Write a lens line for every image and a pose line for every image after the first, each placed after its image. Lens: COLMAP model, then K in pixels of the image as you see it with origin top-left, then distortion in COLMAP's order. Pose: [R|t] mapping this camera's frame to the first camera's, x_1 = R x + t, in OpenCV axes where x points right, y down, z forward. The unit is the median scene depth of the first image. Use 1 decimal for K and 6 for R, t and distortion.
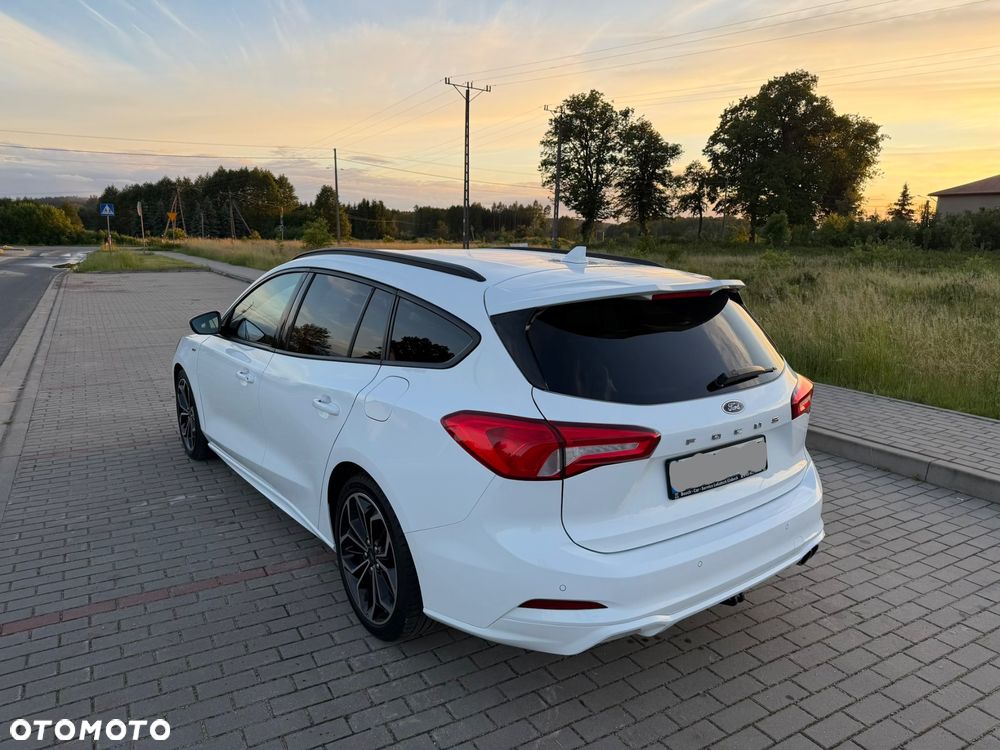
lens RADIAL K [[706.5, 0, 503.8], [0, 706.5, 382.0], [0, 0, 1]] dist [0.062173, -0.092200]
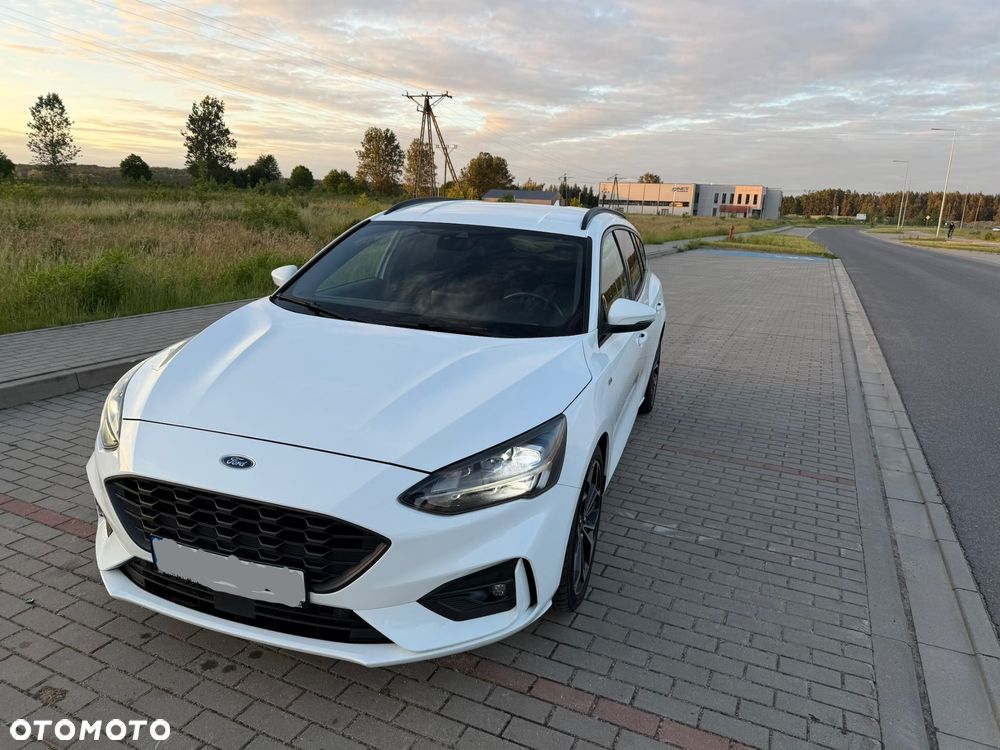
lens RADIAL K [[706.5, 0, 503.8], [0, 706.5, 382.0], [0, 0, 1]] dist [0.062173, -0.092200]
pose [[-0.586976, -0.243185, 0.772218, -0.871359], [0.106438, 0.922363, 0.371374, -0.286992], [-0.802577, 0.300180, -0.515521, 1.414482]]
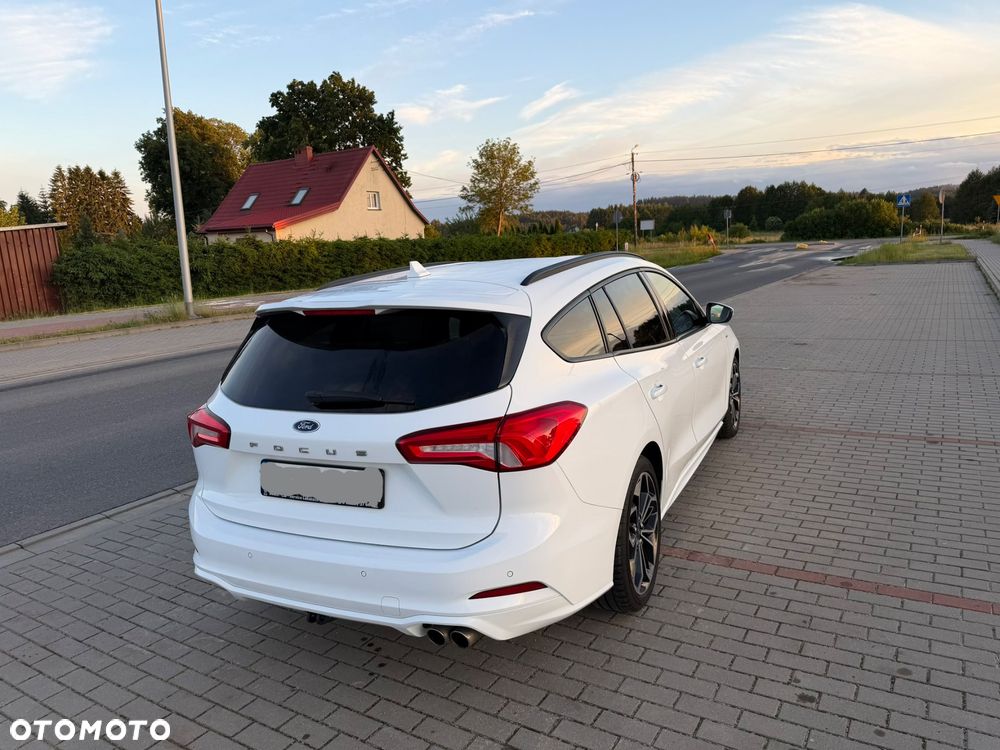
lens RADIAL K [[706.5, 0, 503.8], [0, 706.5, 382.0], [0, 0, 1]] dist [0.062173, -0.092200]
pose [[0.462725, 0.133576, -0.876381, 0.706501], [-0.121013, 0.988847, 0.086824, -0.078908], [0.878204, 0.065878, 0.473728, 0.405155]]
